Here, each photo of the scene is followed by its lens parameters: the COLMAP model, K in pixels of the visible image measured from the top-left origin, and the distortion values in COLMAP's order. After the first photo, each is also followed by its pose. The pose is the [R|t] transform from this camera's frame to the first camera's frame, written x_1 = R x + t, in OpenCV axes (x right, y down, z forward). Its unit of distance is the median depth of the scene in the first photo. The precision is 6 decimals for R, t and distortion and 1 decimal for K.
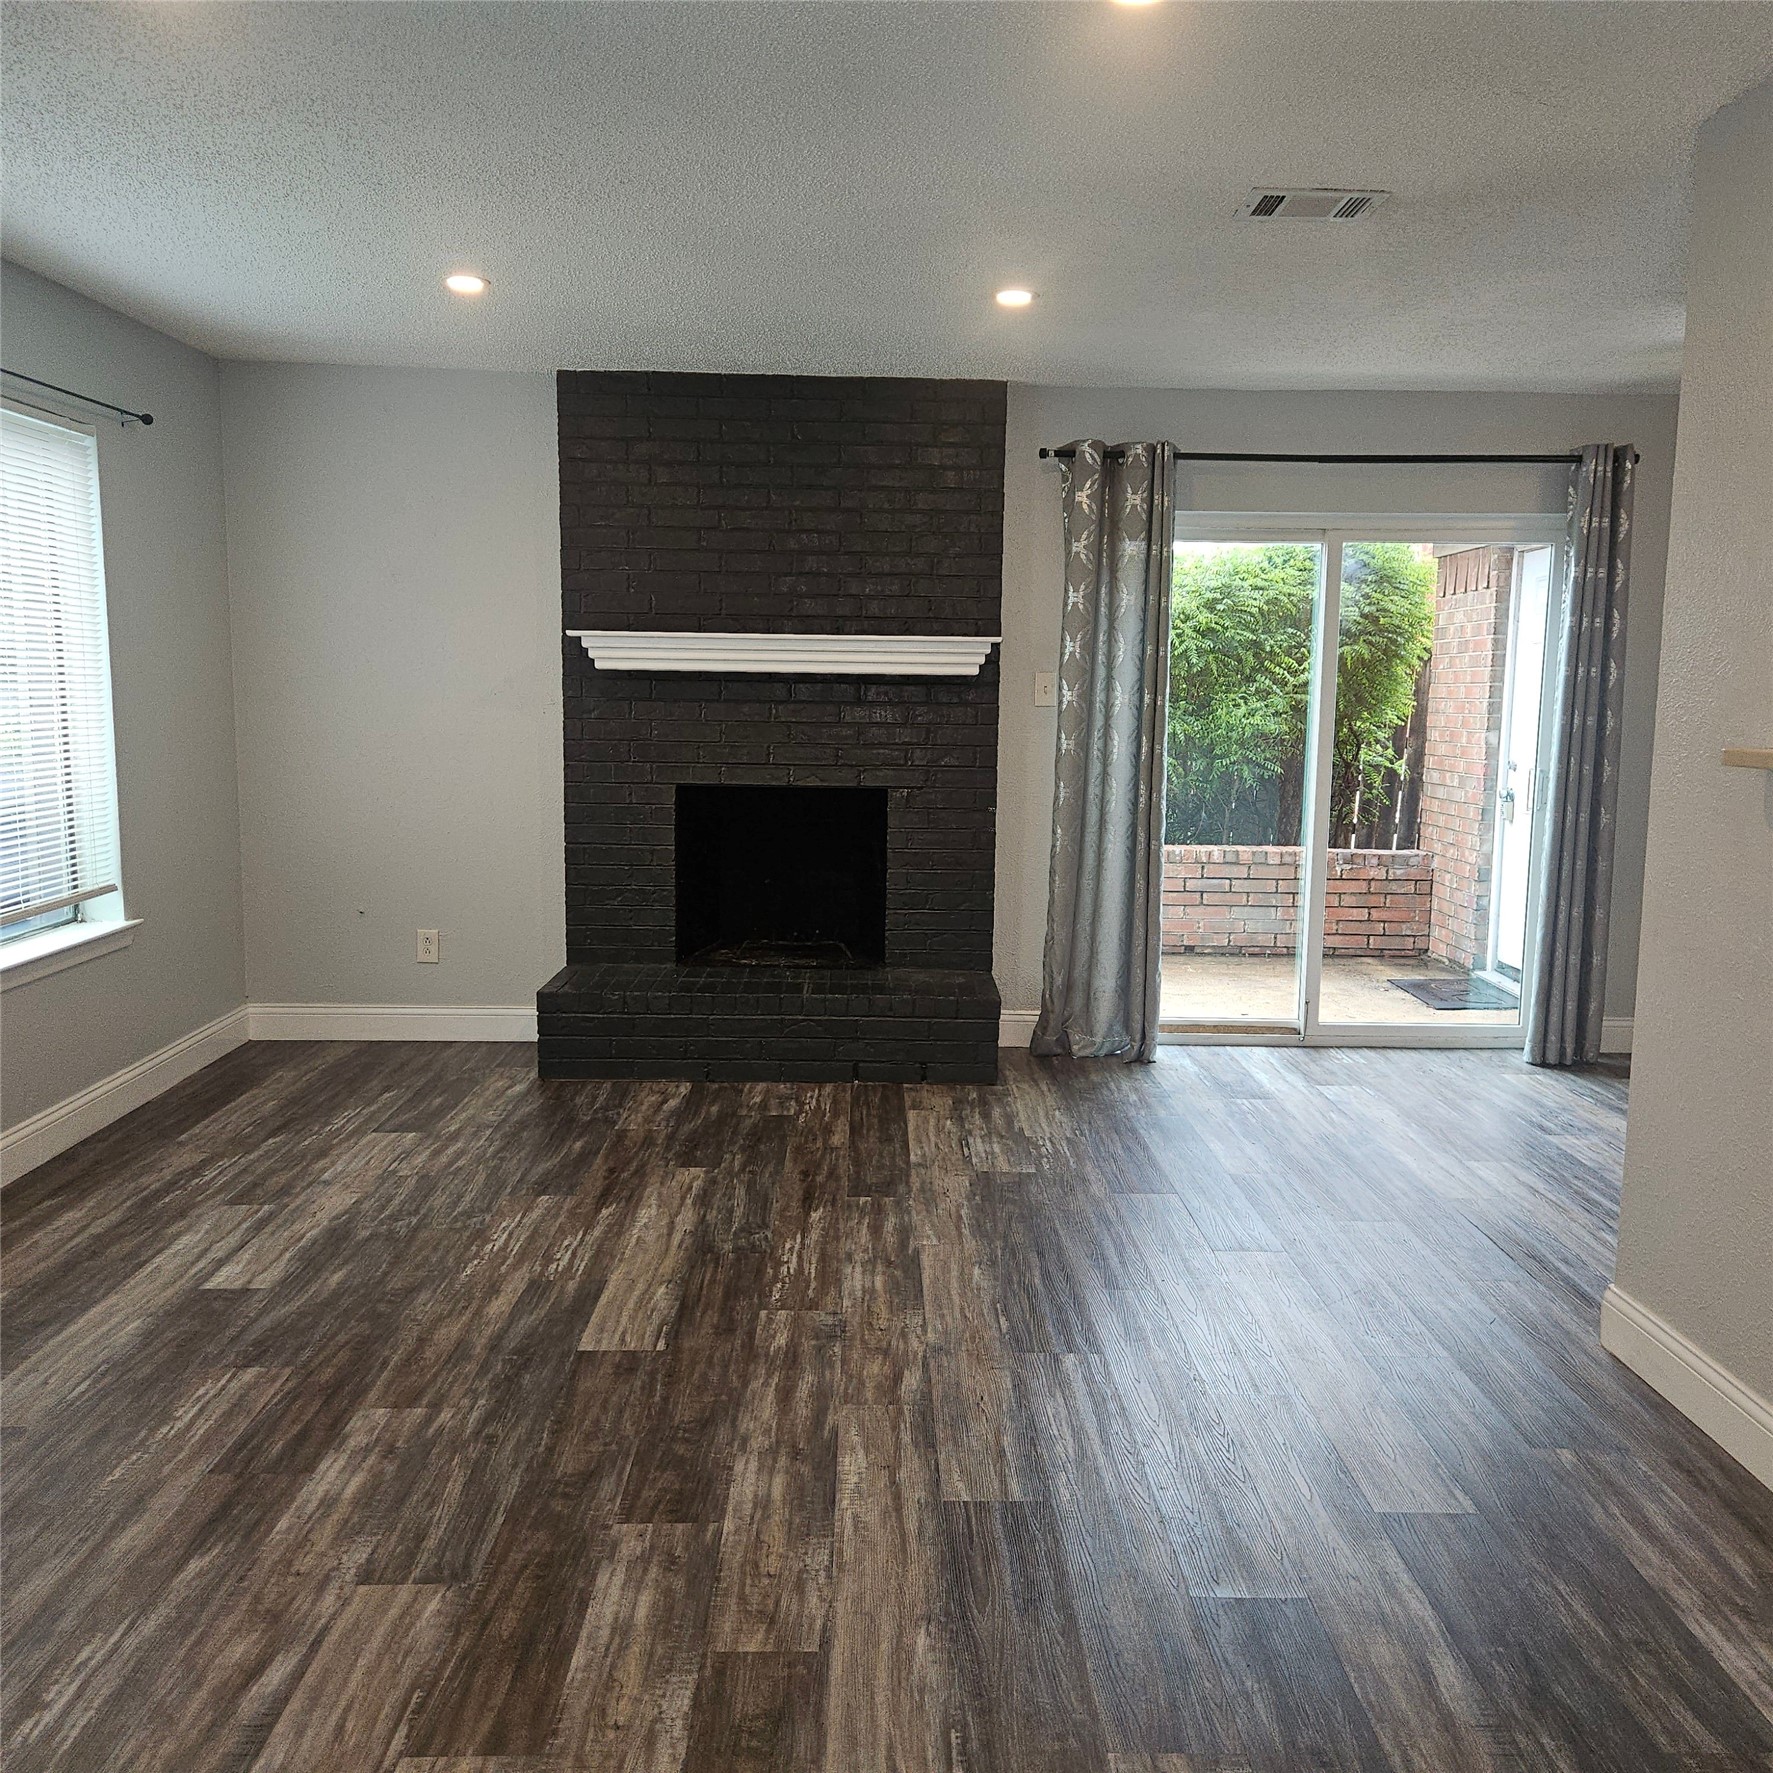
lens RADIAL K [[1574.7, 0, 904.6], [0, 1574.7, 889.6], [0, 0, 1]] dist [0.080223, -0.069303]
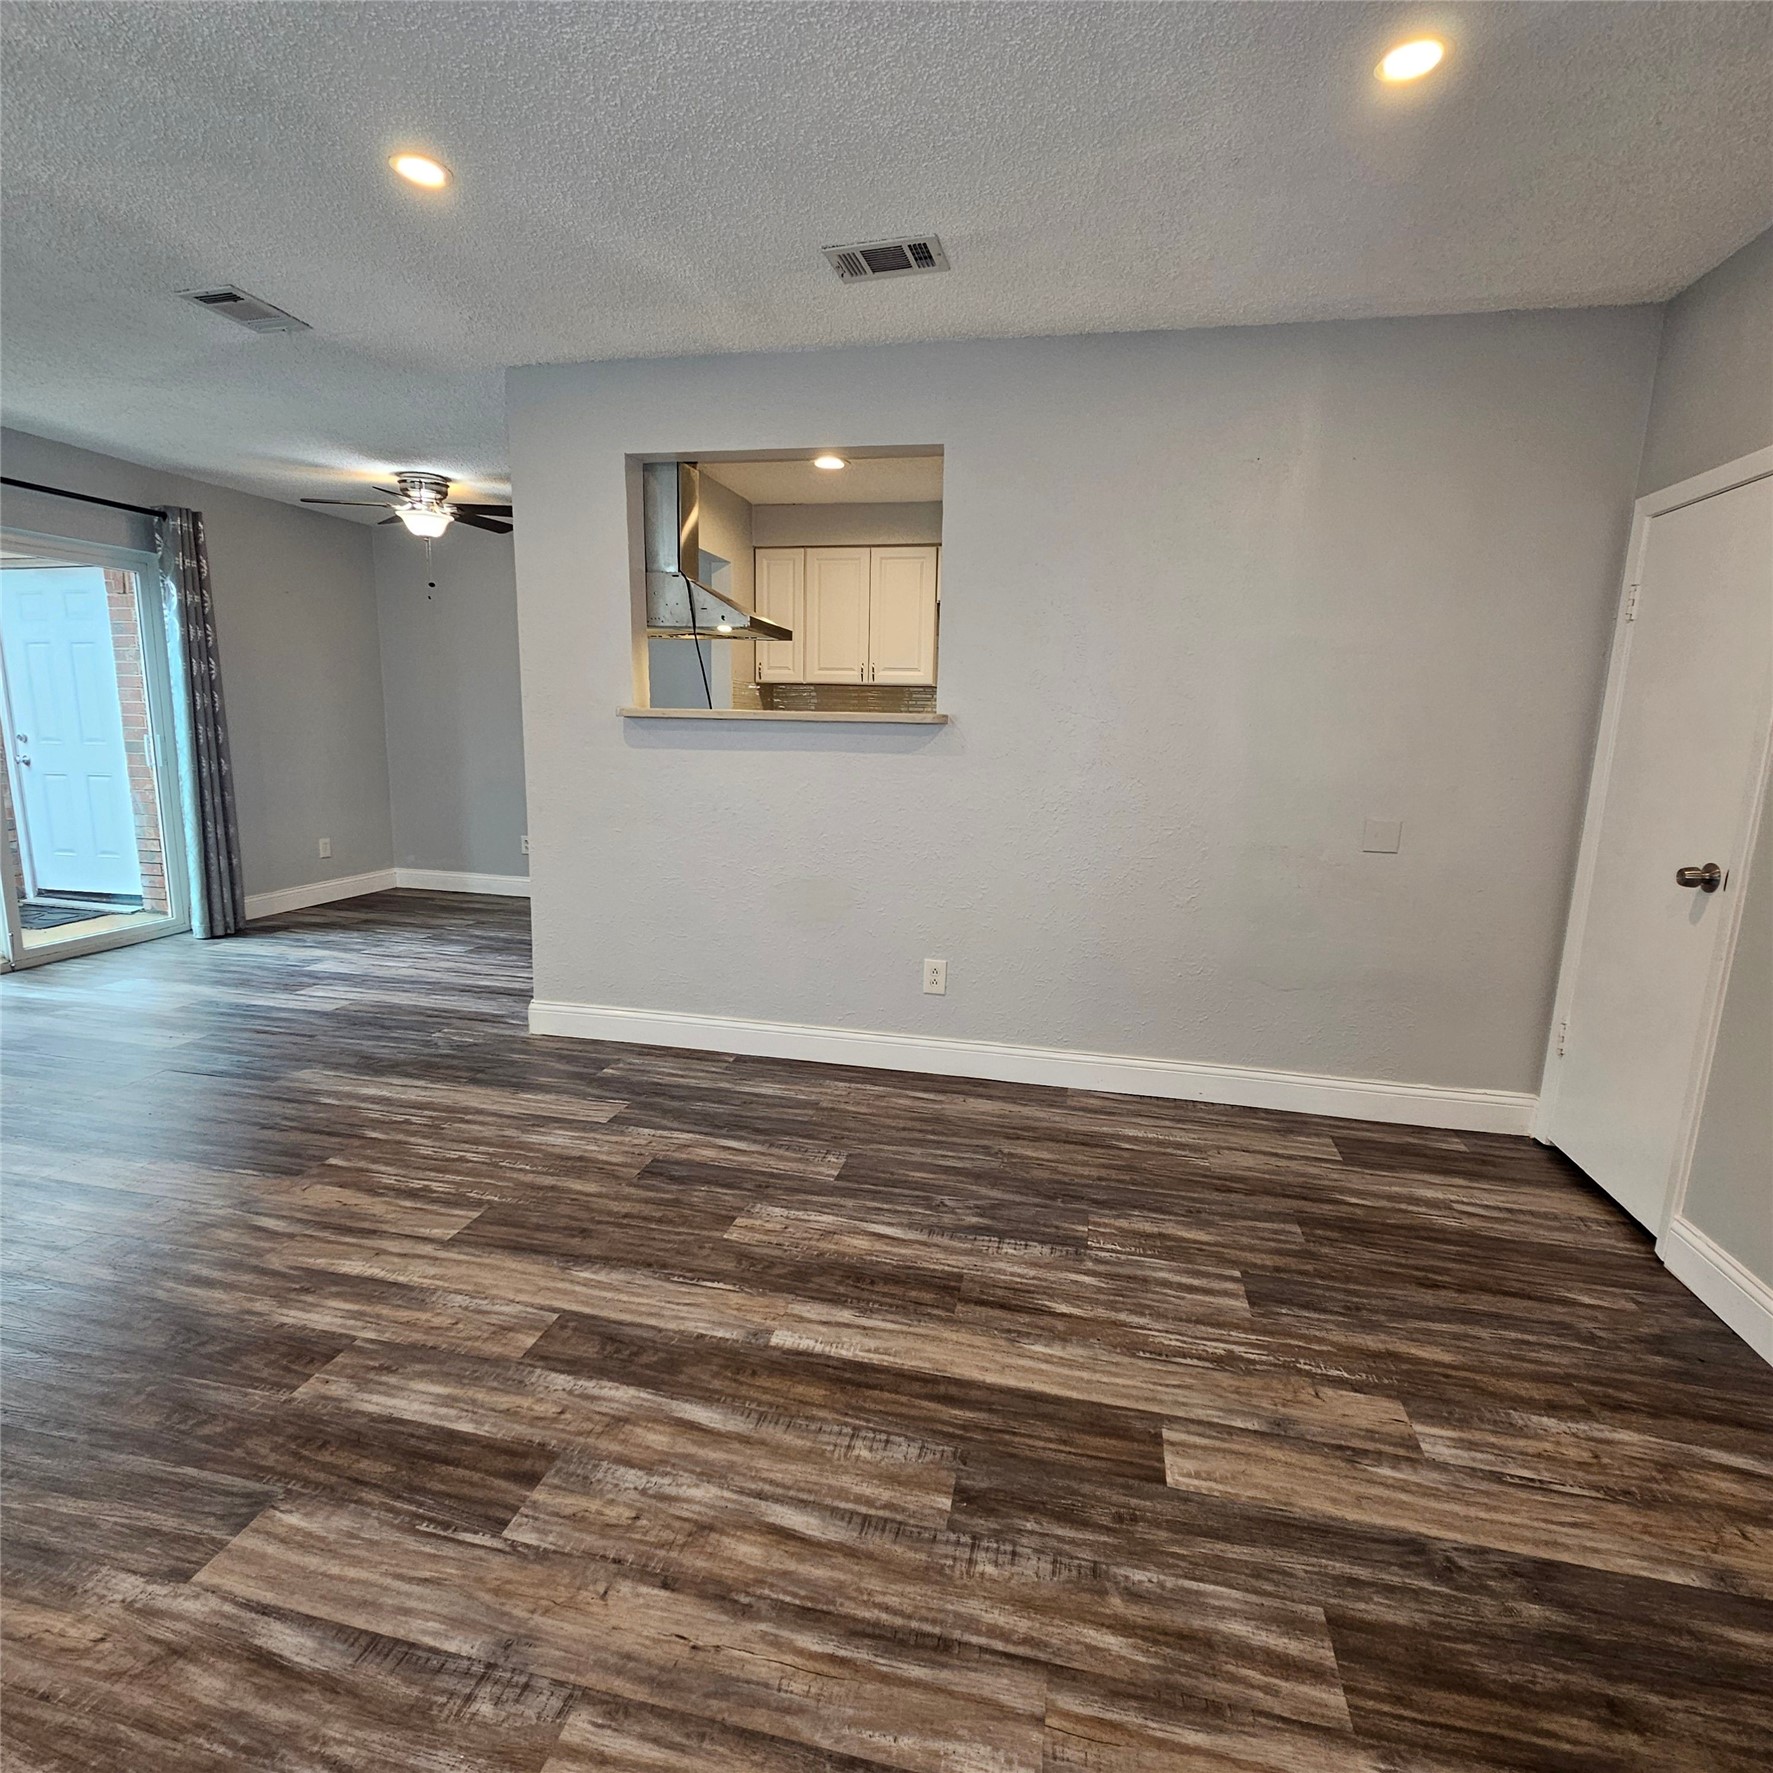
lens RADIAL K [[965.5, 0, 881.7], [0, 965.5, 894.3], [0, 0, 1]] dist [0.002057, -0.000629]
pose [[0.241664, -0.179921, 0.953534, -0.408473], [0.103930, 0.981807, 0.158916, -0.009921], [-0.964778, 0.060697, 0.255966, 0.243255]]
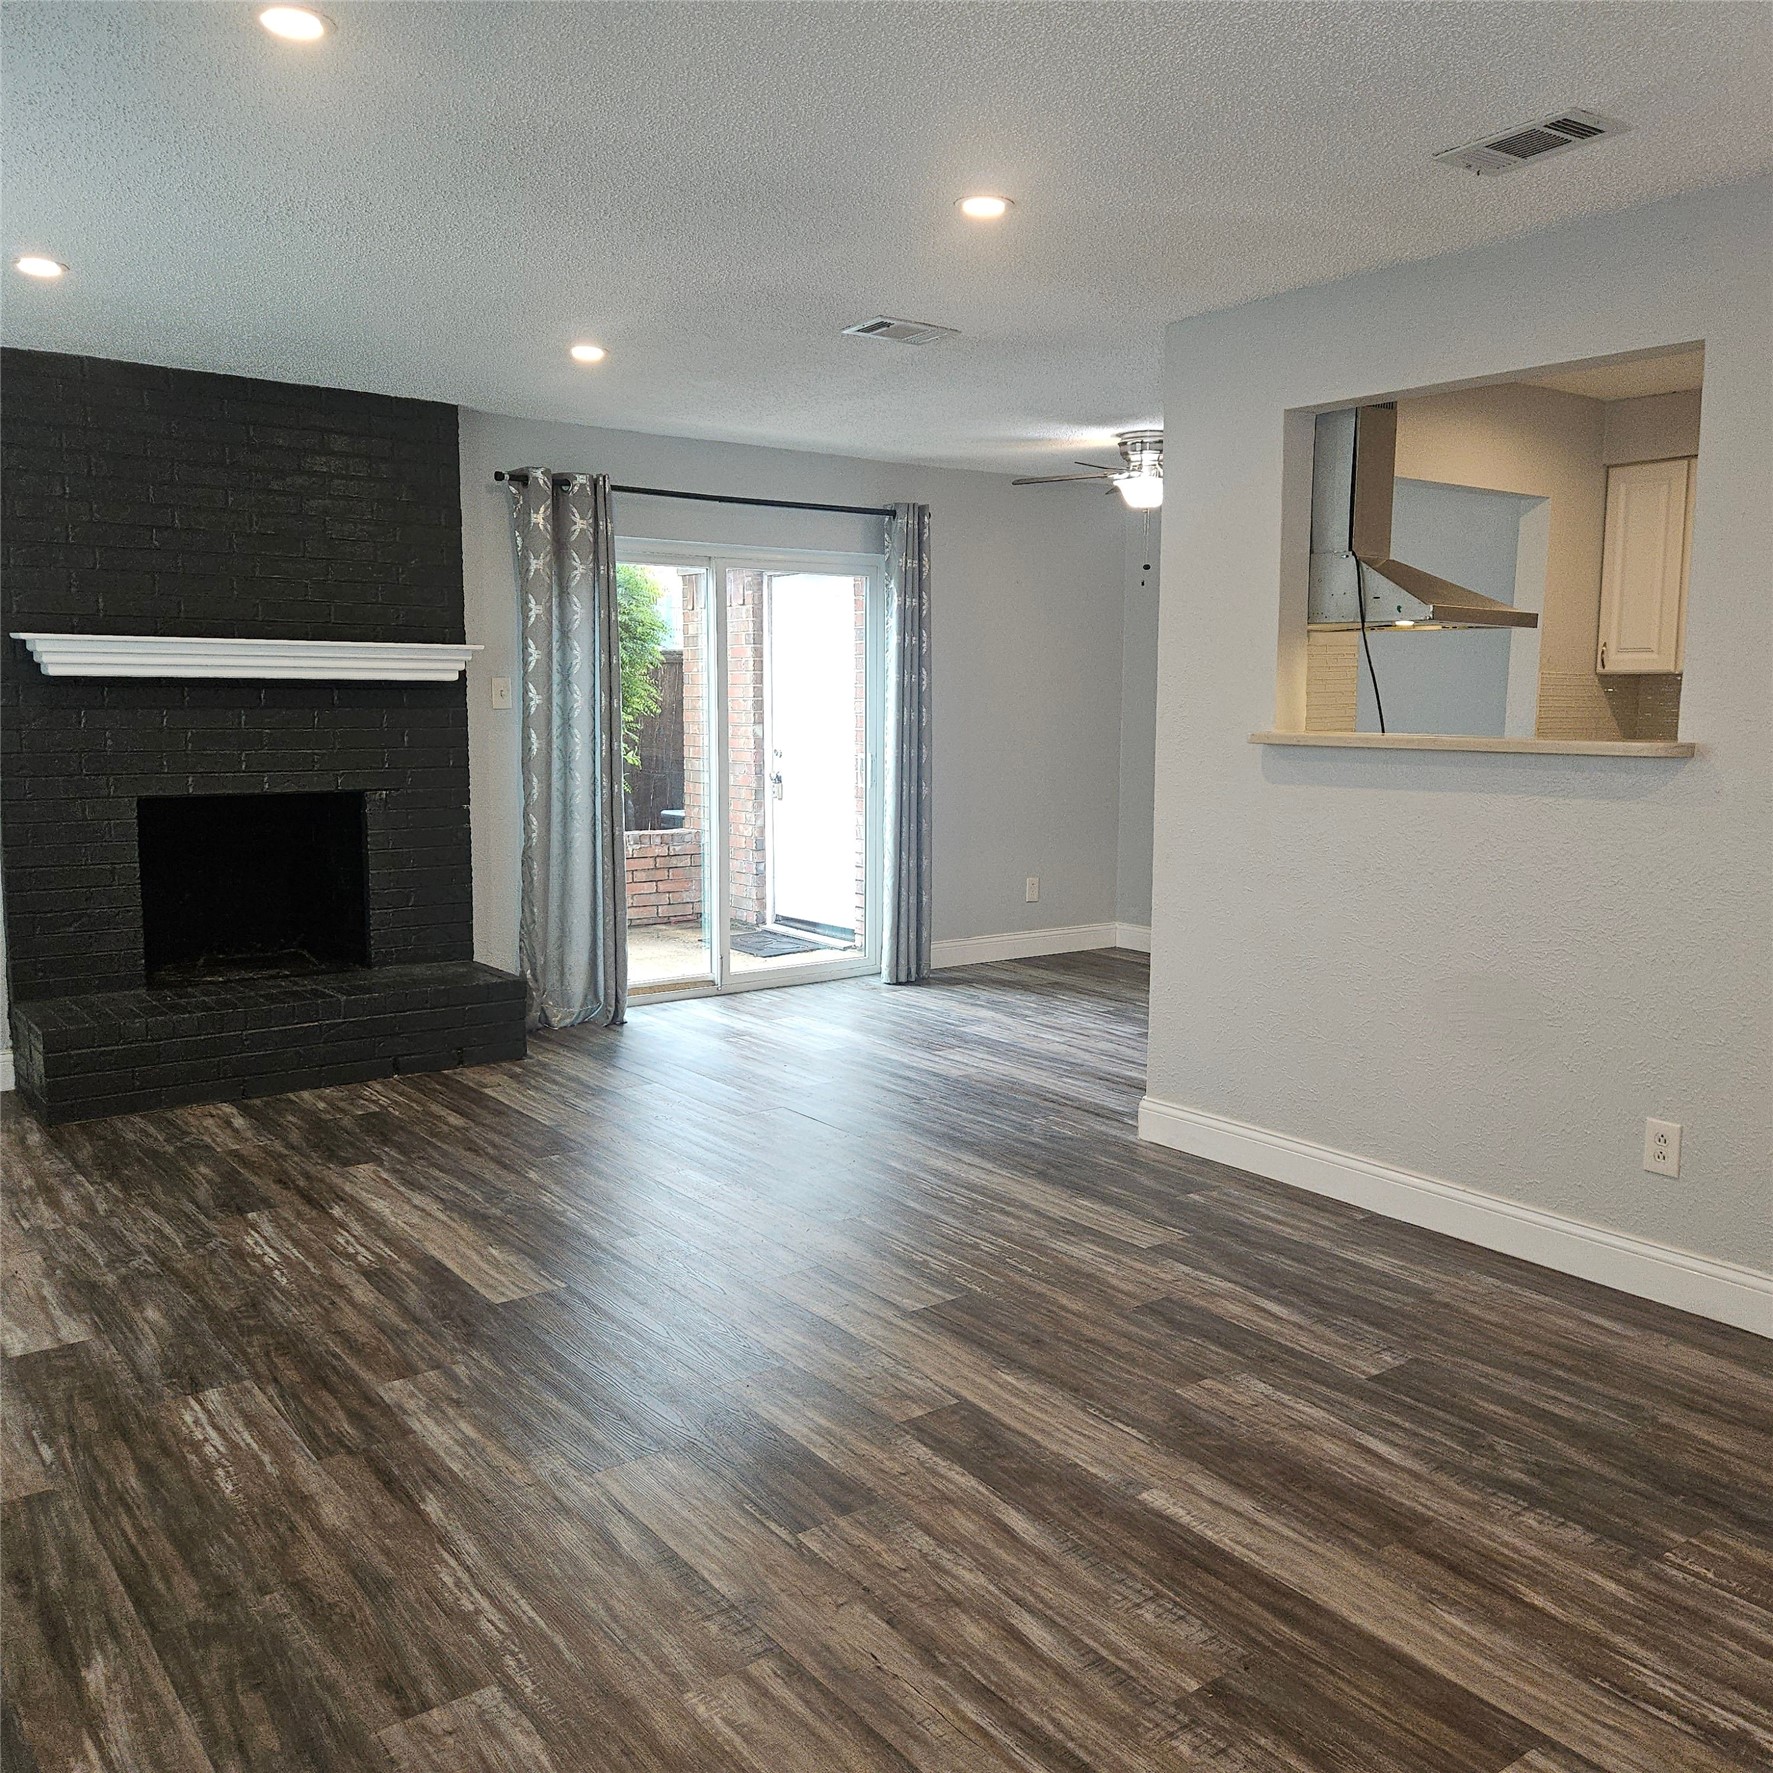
lens RADIAL K [[1574.7, 0, 901.7], [0, 1574.7, 890.3], [0, 0, 1]] dist [0.080223, -0.069303]
pose [[0.810045, -0.083348, 0.580414, -0.454032], [0.080631, 0.996276, 0.030536, -0.005116], [-0.580797, 0.022064, 0.813749, -0.051337]]
